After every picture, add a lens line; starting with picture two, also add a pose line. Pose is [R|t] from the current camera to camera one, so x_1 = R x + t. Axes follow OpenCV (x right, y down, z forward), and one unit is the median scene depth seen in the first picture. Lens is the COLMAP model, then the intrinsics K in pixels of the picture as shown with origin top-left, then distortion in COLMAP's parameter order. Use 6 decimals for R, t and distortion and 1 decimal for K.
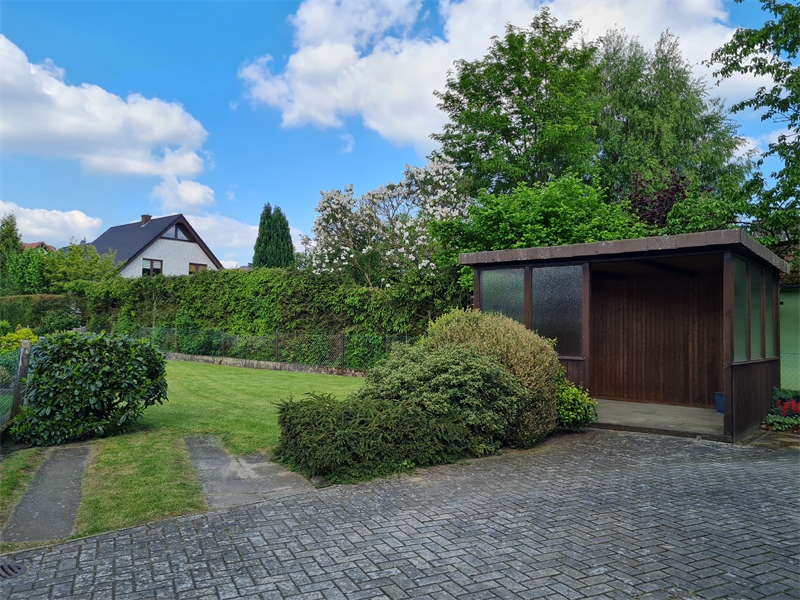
lens RADIAL K [[605.1, 0, 404.1], [0, 605.1, 299.3], [0, 0, 1]] dist [0.039610, -0.002756]
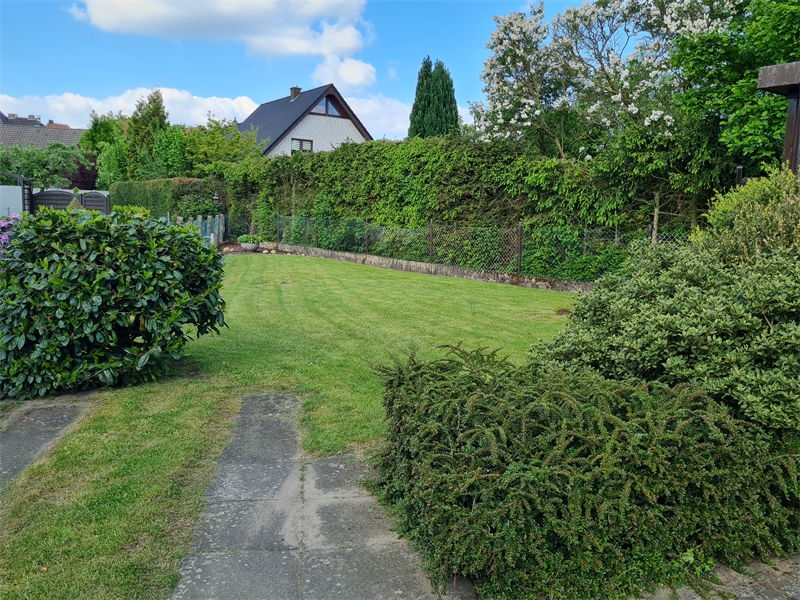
lens RADIAL K [[605.1, 0, 406.5], [0, 605.1, 299.2], [0, 0, 1]] dist [0.039610, -0.002756]
pose [[0.960981, 0.046735, -0.272639, -0.032177], [-0.000089, 0.985677, 0.168645, 0.021131], [0.276616, -0.162040, 0.947221, 0.280802]]
